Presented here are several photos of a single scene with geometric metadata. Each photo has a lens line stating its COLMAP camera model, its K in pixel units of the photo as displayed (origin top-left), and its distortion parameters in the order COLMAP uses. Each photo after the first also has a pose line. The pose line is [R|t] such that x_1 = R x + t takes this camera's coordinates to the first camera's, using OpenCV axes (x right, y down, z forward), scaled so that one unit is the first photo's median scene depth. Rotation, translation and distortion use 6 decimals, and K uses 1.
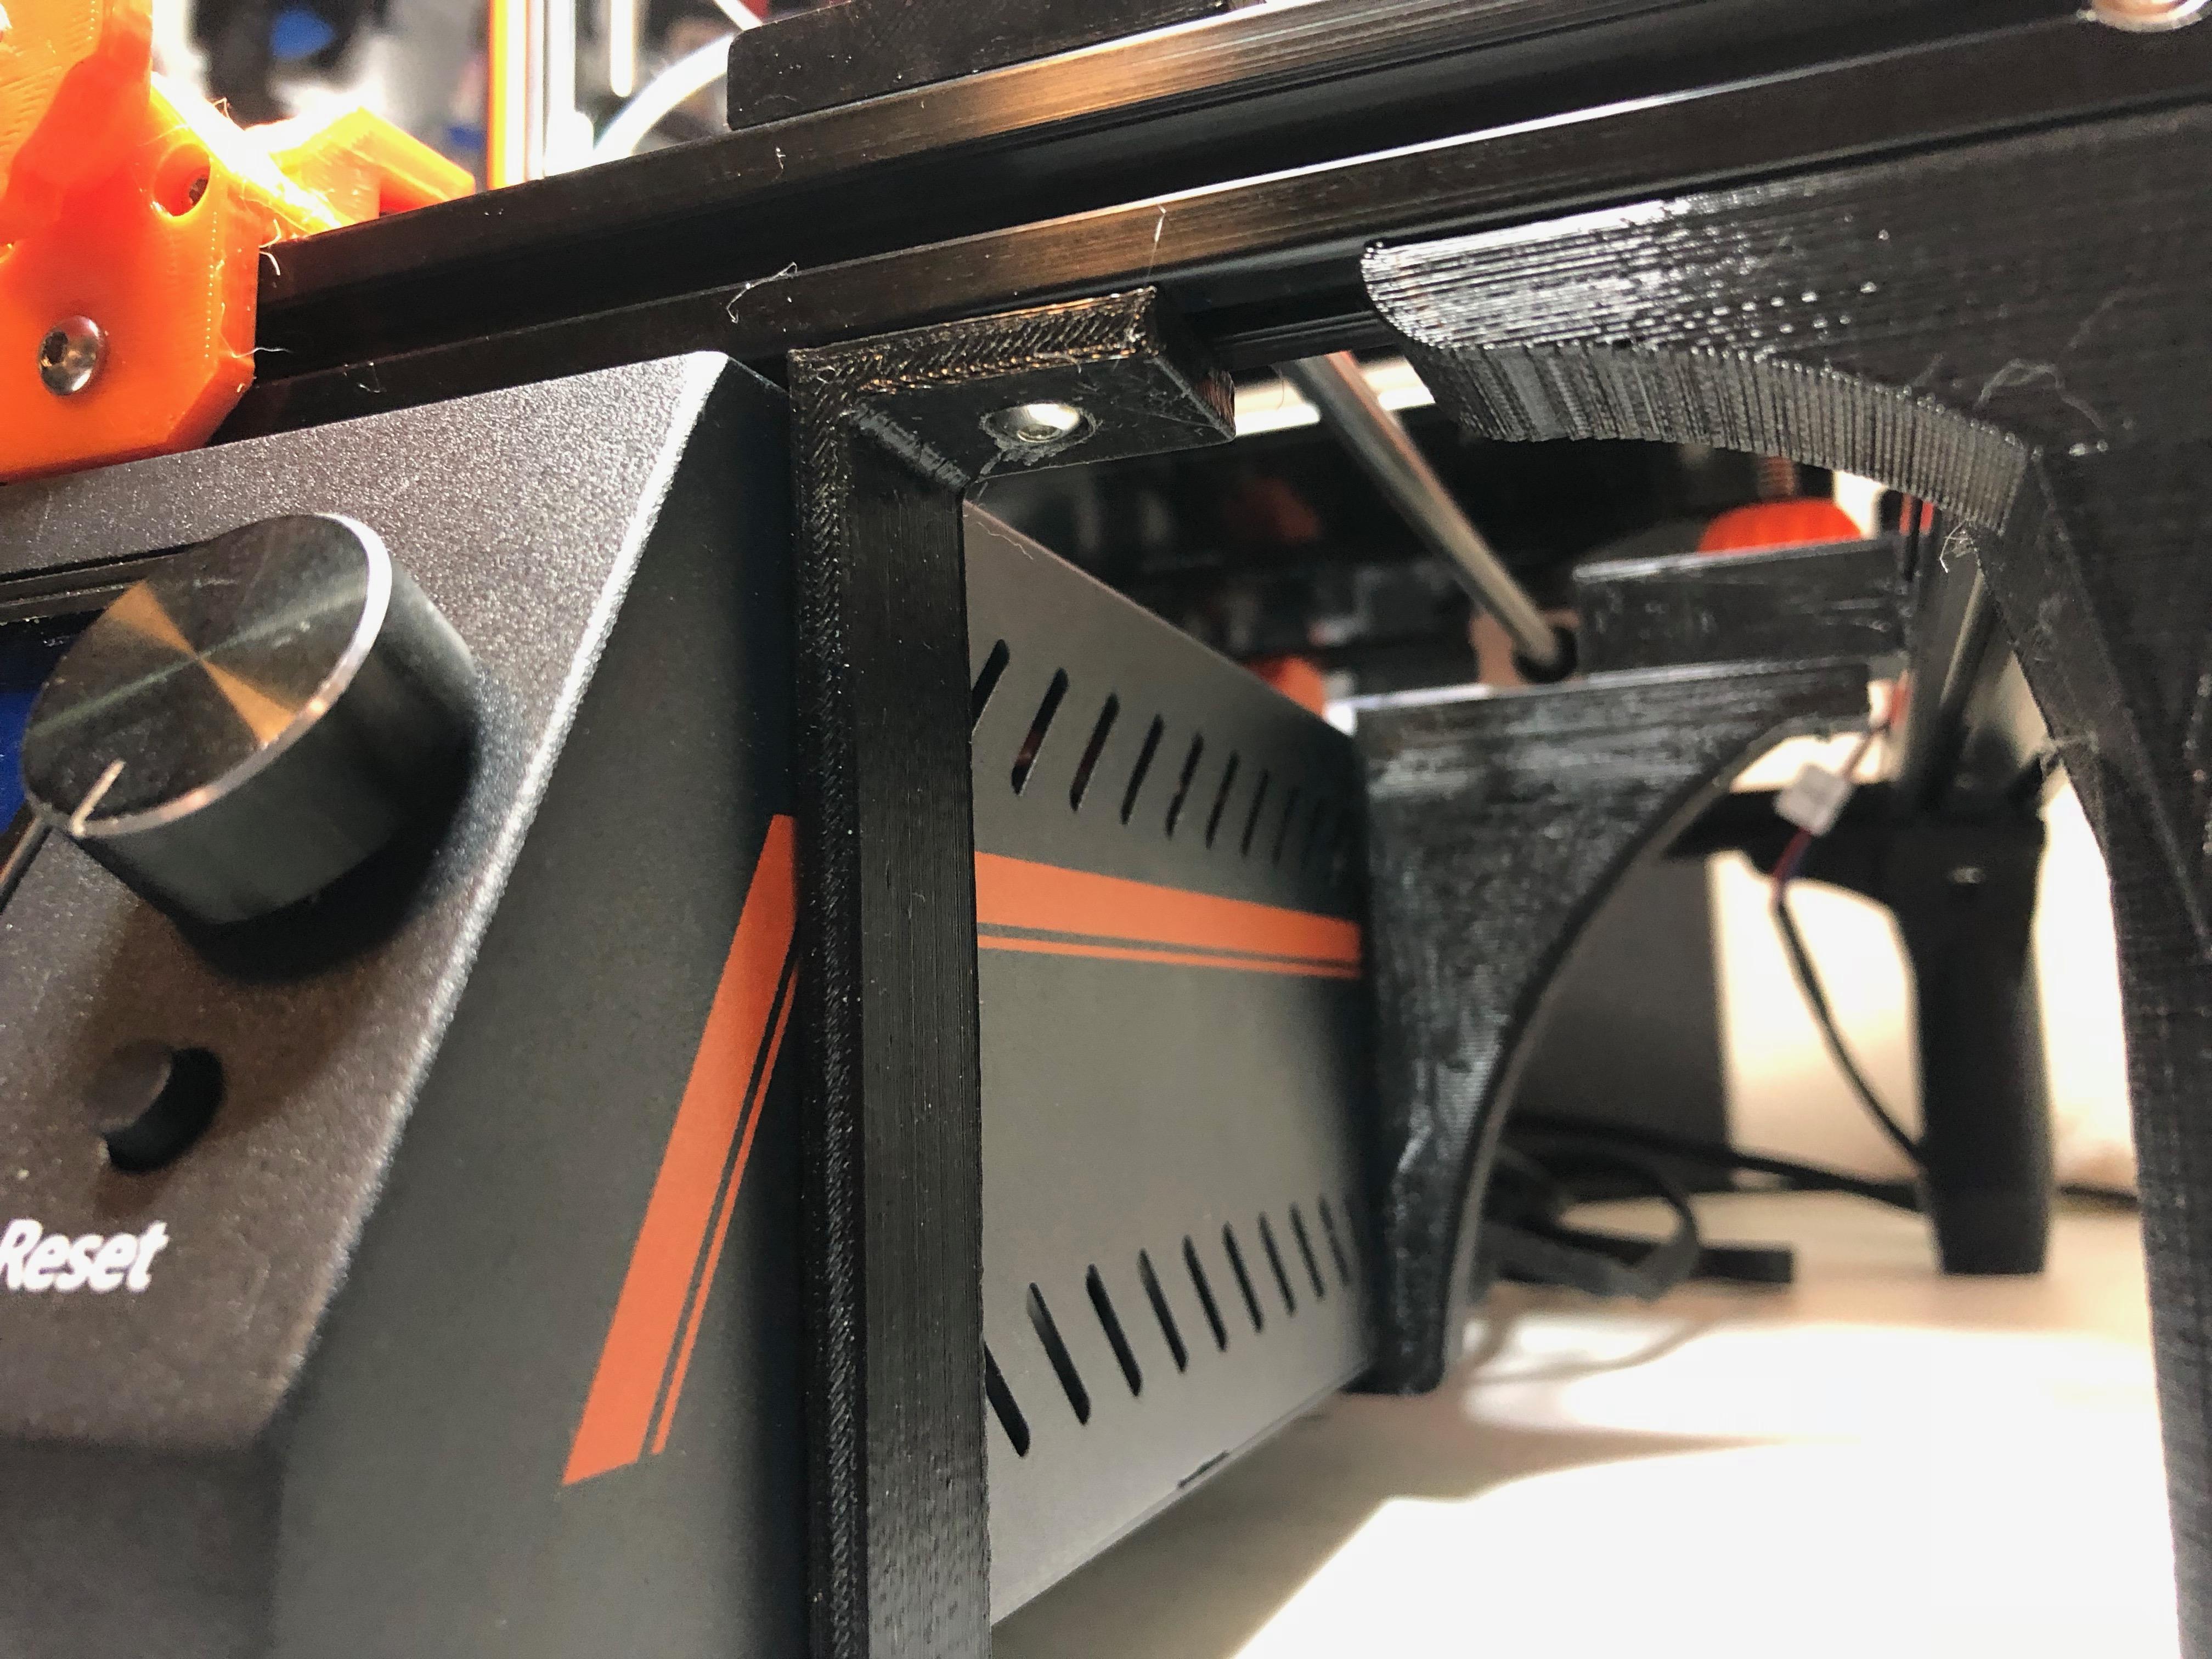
lens RADIAL K [[1853.5, 0, 1104.2], [0, 1853.5, 834.3], [0, 0, 1]] dist [0.014960, -0.011152]
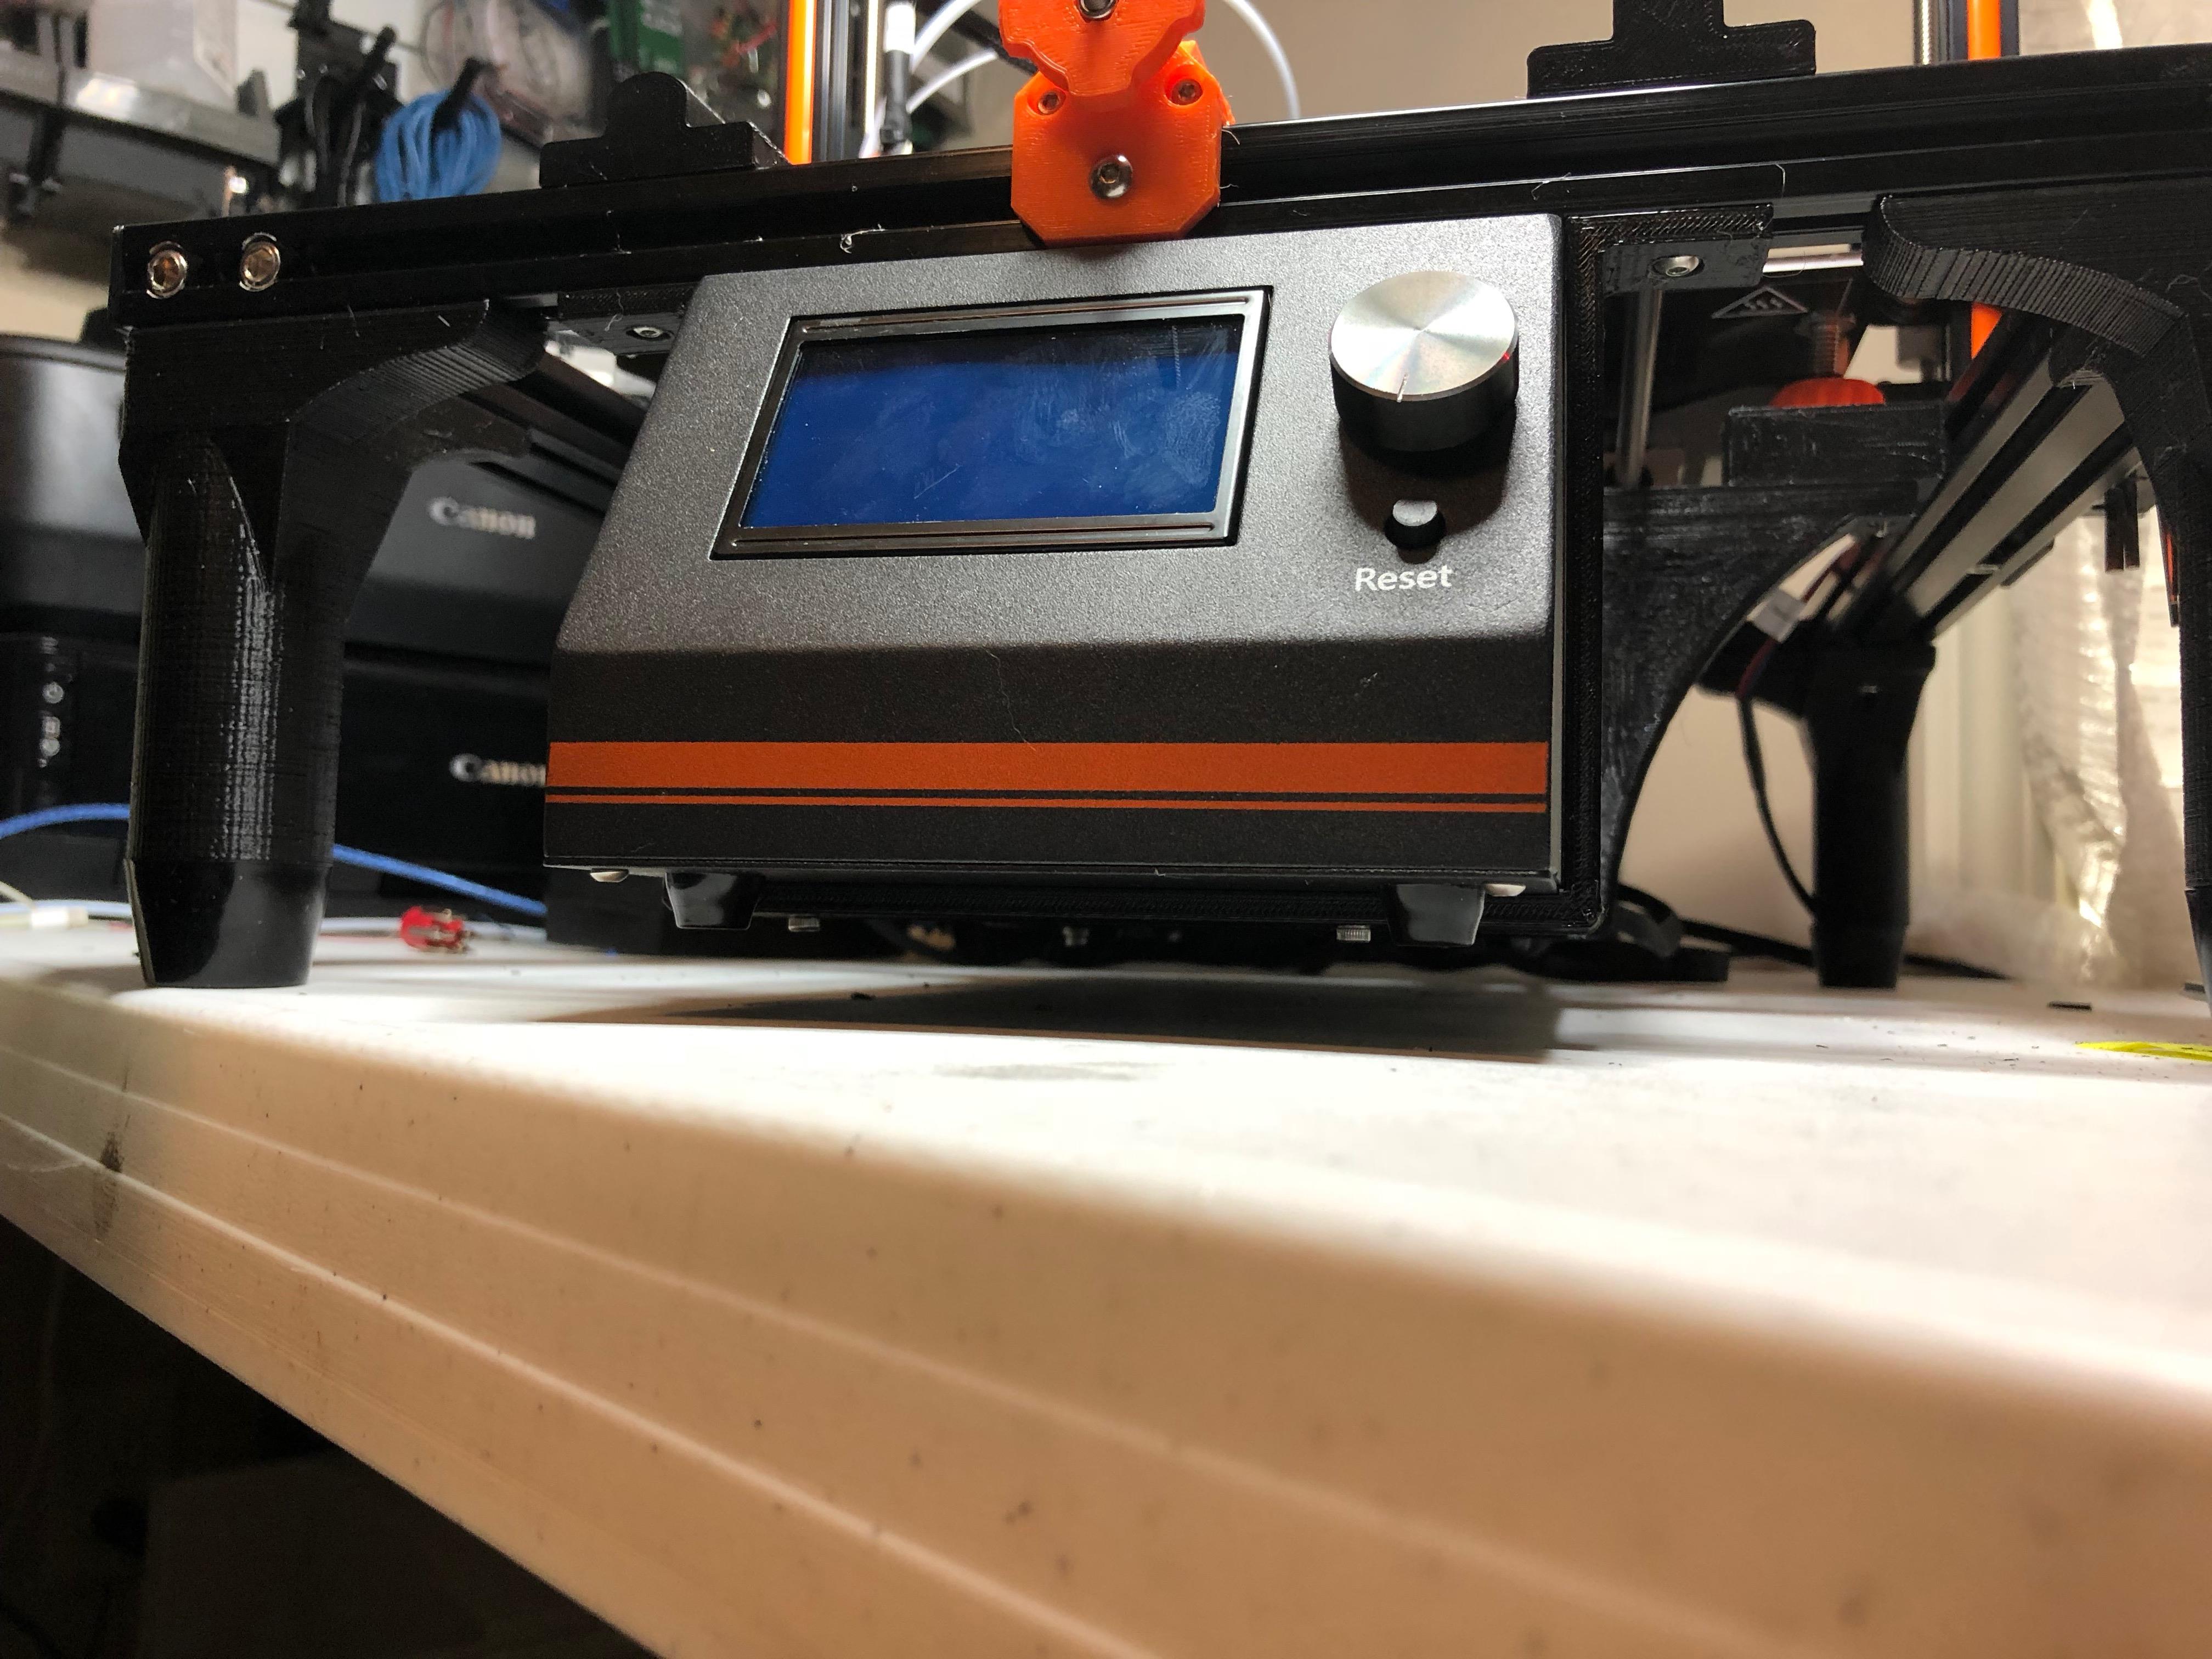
lens RADIAL K [[1853.5, 0, 1105.5], [0, 1853.5, 825.3], [0, 0, 1]] dist [0.014960, -0.011152]
pose [[0.989800, 0.060331, 0.129056, -0.454410], [-0.066715, 0.996724, 0.045727, 0.171843], [-0.125874, -0.053870, 0.990583, -0.487029]]
